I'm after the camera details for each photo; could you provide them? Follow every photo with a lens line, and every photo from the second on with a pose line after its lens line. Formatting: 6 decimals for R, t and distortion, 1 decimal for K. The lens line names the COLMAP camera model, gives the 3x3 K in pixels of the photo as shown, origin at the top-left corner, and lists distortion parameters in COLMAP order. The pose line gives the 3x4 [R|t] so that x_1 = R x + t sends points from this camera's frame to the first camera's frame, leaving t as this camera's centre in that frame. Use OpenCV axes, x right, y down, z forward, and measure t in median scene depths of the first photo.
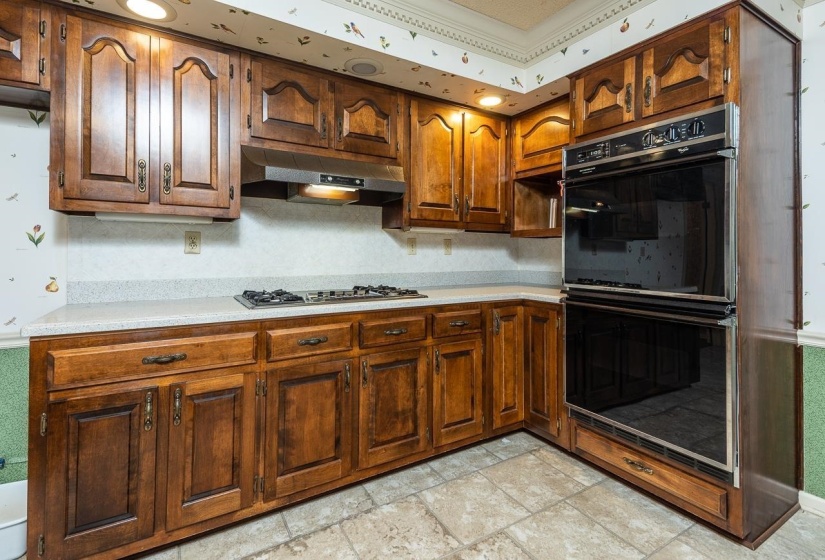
lens RADIAL K [[402.6, 0, 412.0], [0, 402.6, 249.5], [0, 0, 1]] dist [0.051111, -0.000091]
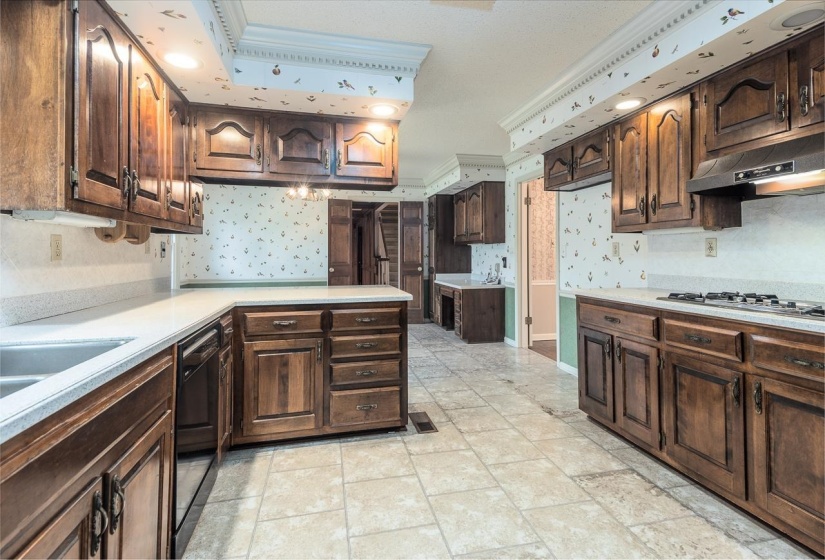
lens RADIAL K [[402.6, 0, 412.0], [0, 402.6, 249.5], [0, 0, 1]] dist [0.051111, -0.000091]
pose [[-0.309361, -0.020414, -0.950725, 1.140585], [0.005232, 0.999718, -0.023168, 0.016284], [0.950930, -0.012142, -0.309167, 0.695030]]
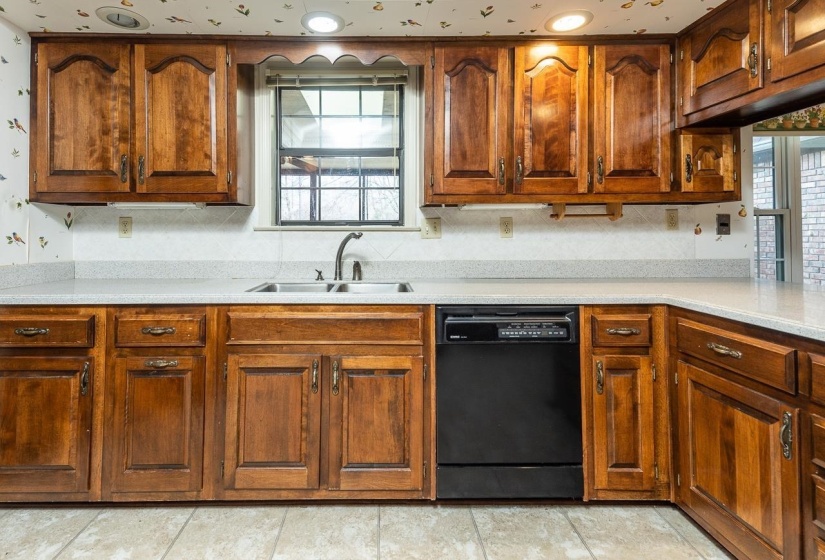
lens RADIAL K [[430.1, 0, 411.9], [0, 430.1, 229.9], [0, 0, 1]] dist [0.026033, -0.000141]
pose [[0.858794, -0.015650, -0.512082, 0.090793], [0.011734, 0.999872, -0.010879, 0.001391], [0.512187, 0.003334, 0.858868, 0.054177]]
